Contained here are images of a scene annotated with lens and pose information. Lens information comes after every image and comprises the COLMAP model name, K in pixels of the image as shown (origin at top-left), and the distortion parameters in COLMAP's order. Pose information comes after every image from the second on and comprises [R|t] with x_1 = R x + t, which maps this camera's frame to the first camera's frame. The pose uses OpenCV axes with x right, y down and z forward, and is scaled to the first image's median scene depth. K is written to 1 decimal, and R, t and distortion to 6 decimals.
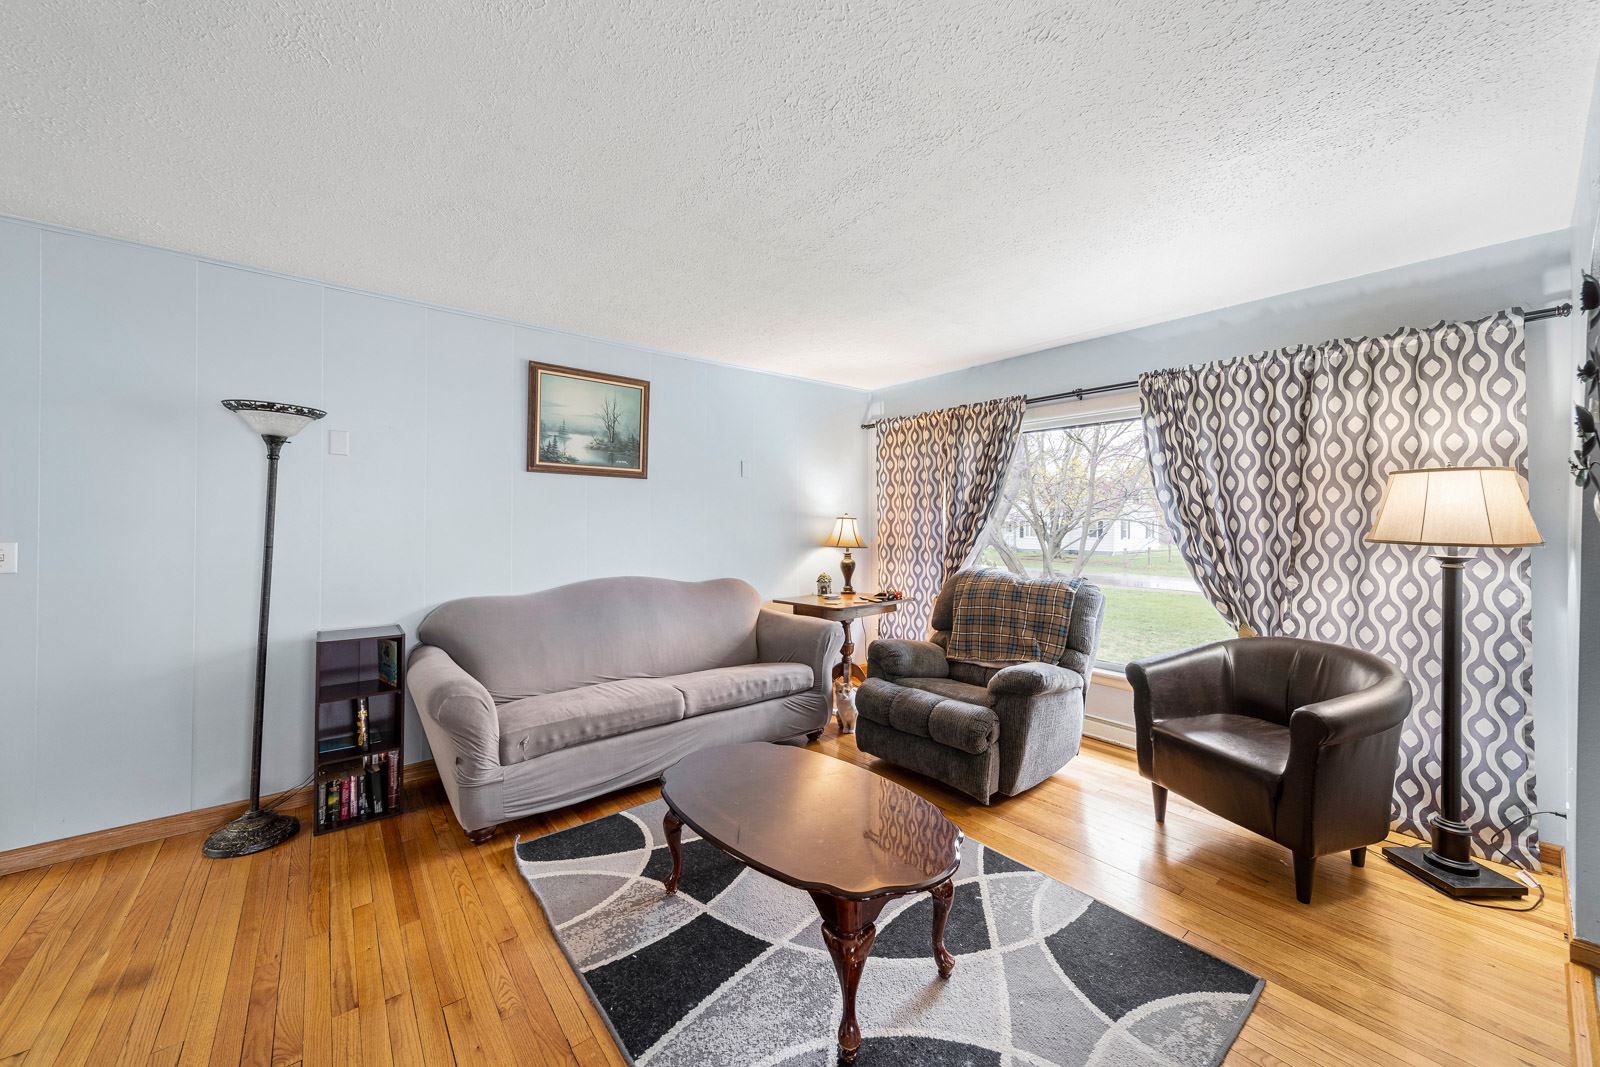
lens RADIAL K [[581.0, 0, 805.6], [0, 581.0, 517.7], [0, 0, 1]] dist [0.000959, 0.000053]
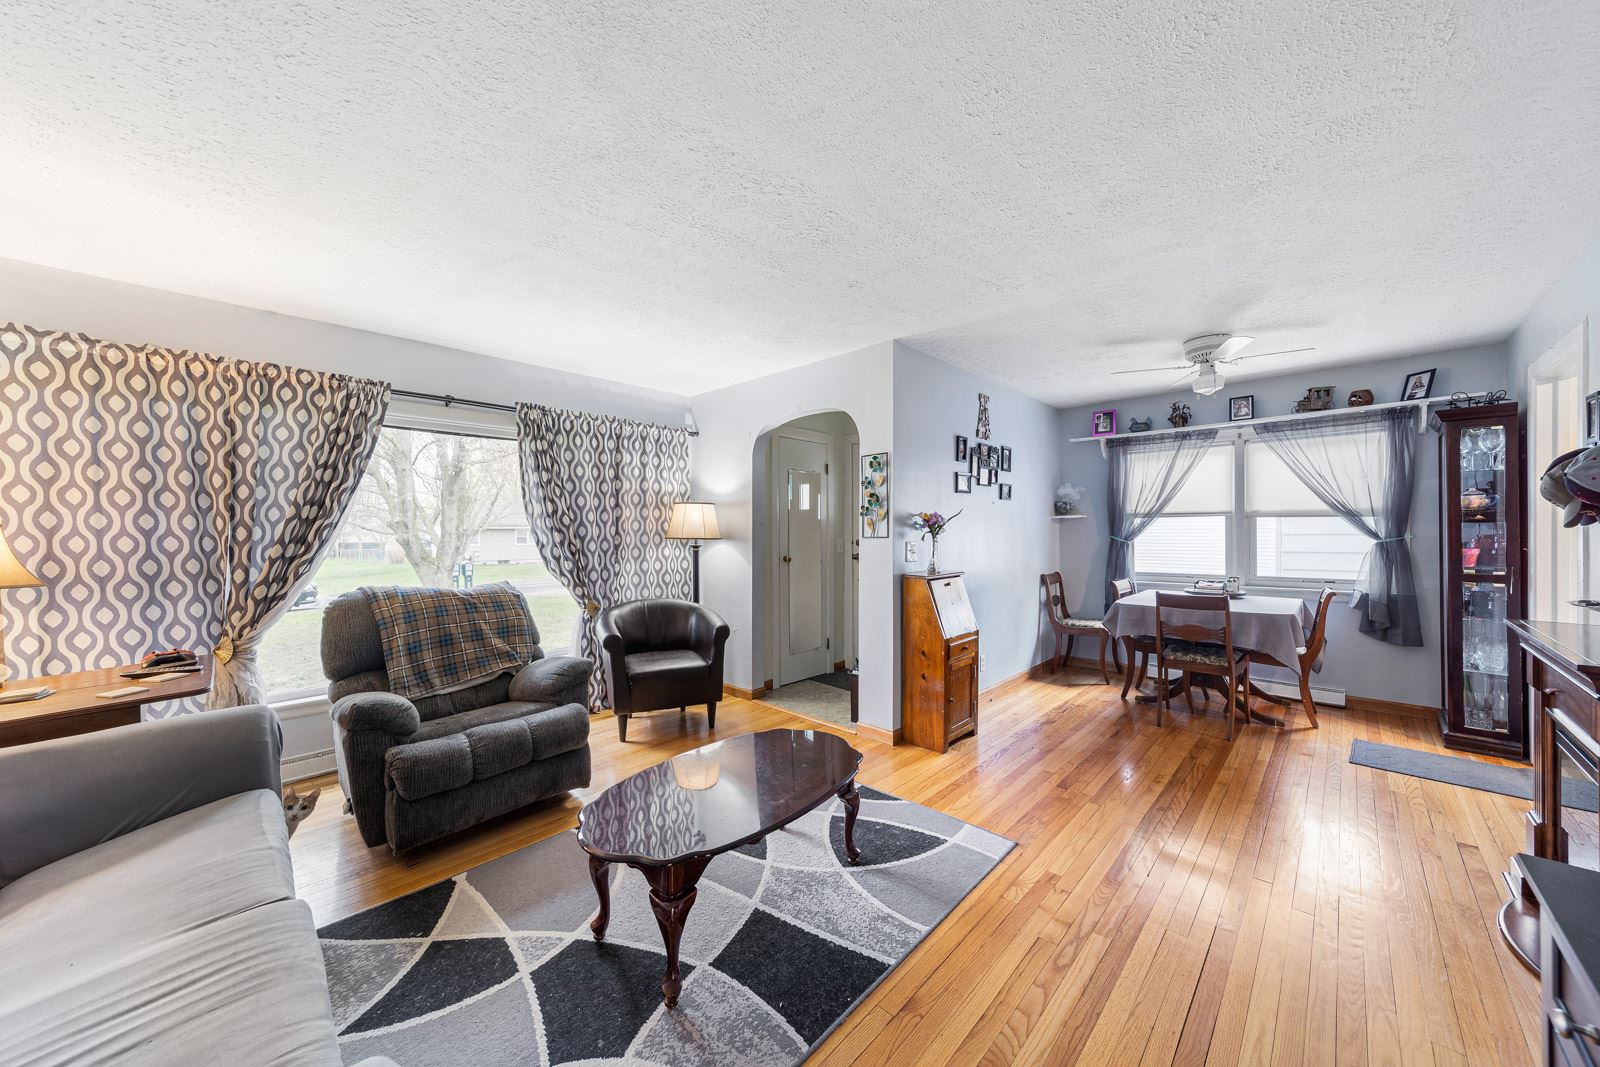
lens RADIAL K [[580.0, 0, 800.0], [0, 580.0, 533.5], [0, 0, 1]] dist [0.001405, 0.000186]
pose [[-0.125441, -0.007403, 0.992073, -0.772118], [0.000880, 0.999971, 0.007573, 0.008036], [-0.992101, 0.001823, -0.125431, 0.701680]]
